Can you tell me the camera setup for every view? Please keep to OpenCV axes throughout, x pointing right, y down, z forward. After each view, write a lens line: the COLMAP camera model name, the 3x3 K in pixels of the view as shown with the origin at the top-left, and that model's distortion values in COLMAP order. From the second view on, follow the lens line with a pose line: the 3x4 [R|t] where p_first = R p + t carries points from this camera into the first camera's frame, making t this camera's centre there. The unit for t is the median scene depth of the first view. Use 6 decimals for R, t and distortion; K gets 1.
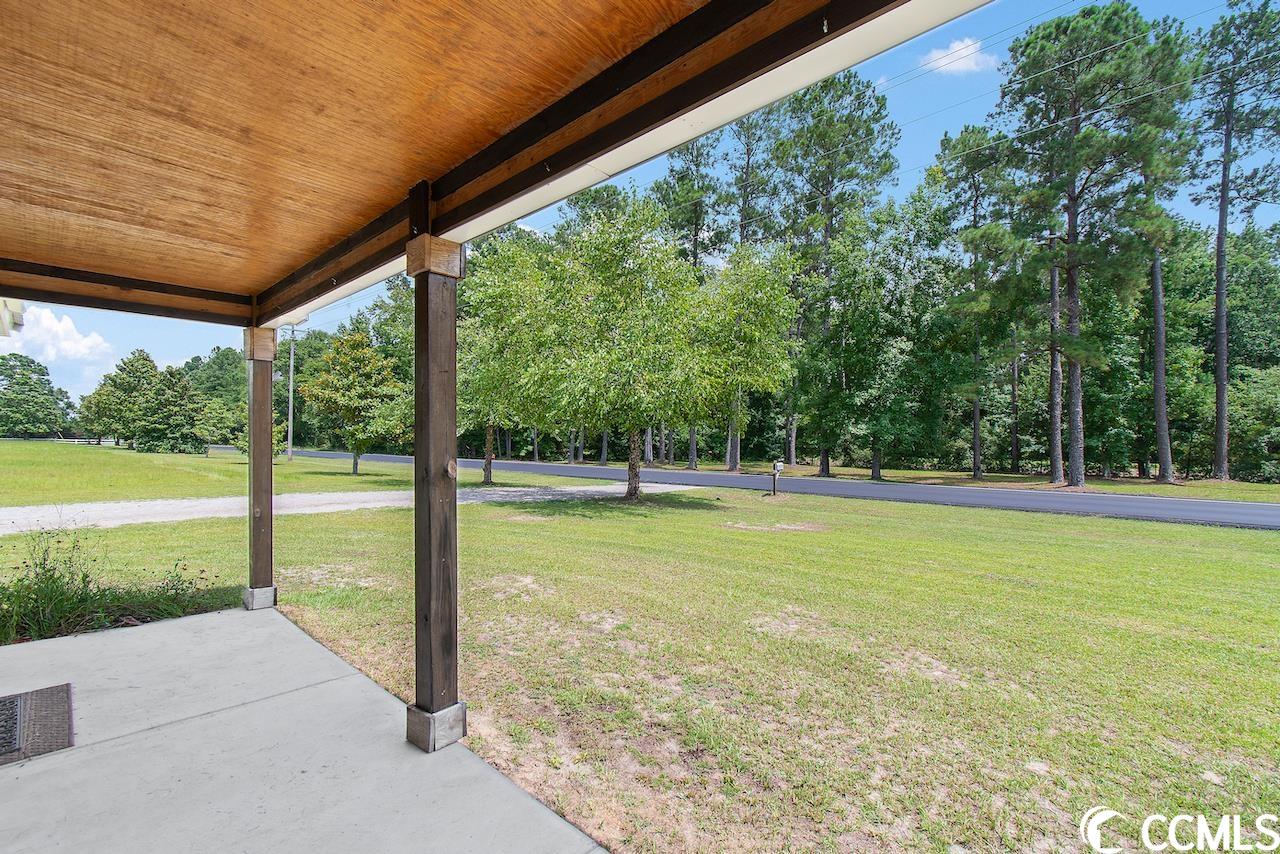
lens RADIAL K [[571.4, 0, 630.6], [0, 571.4, 433.8], [0, 0, 1]] dist [0.005127, -0.000503]
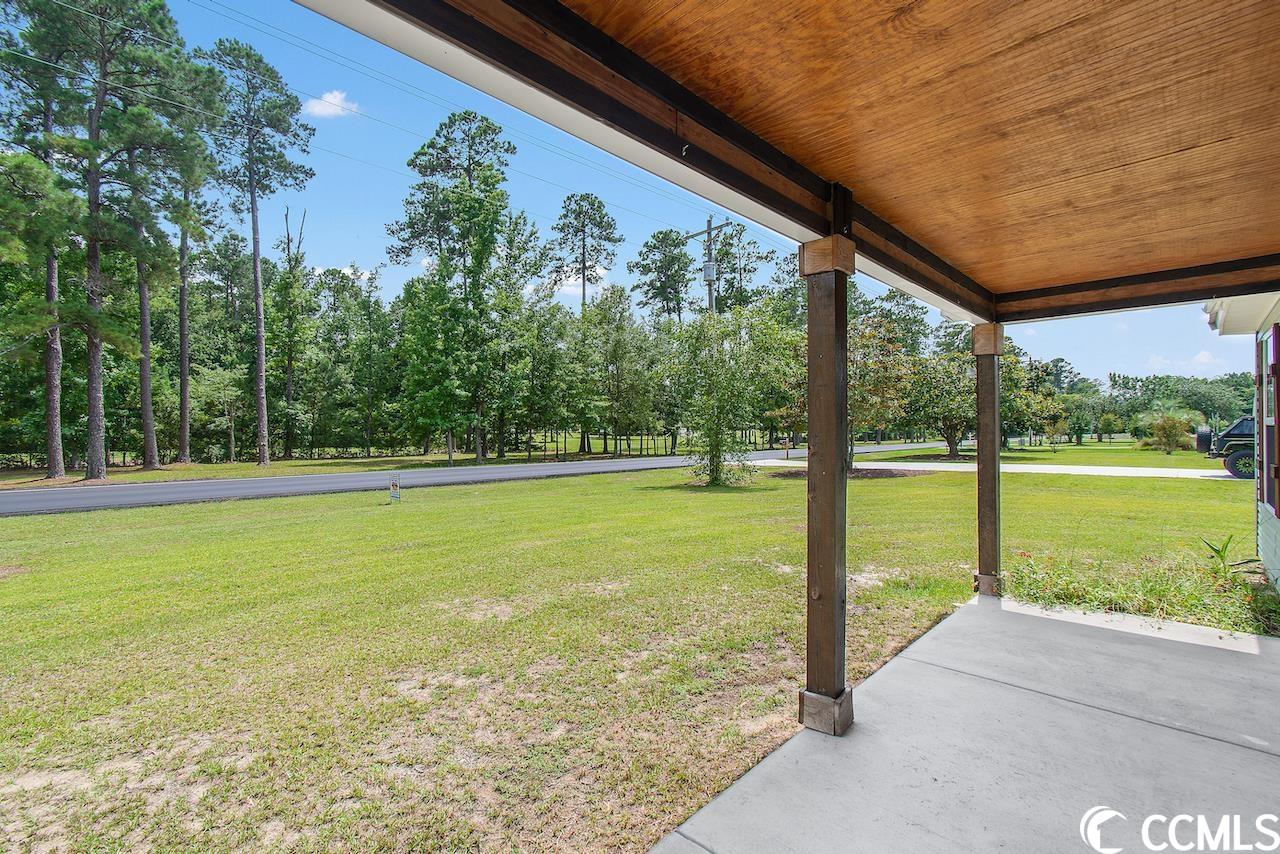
lens RADIAL K [[571.4, 0, 630.7], [0, 571.4, 427.6], [0, 0, 1]] dist [0.005127, -0.000503]
pose [[0.008486, -0.002502, 0.999961, -0.849535], [-0.009093, 0.999955, 0.002579, -0.001836], [-0.999923, -0.009115, 0.008463, 0.832877]]
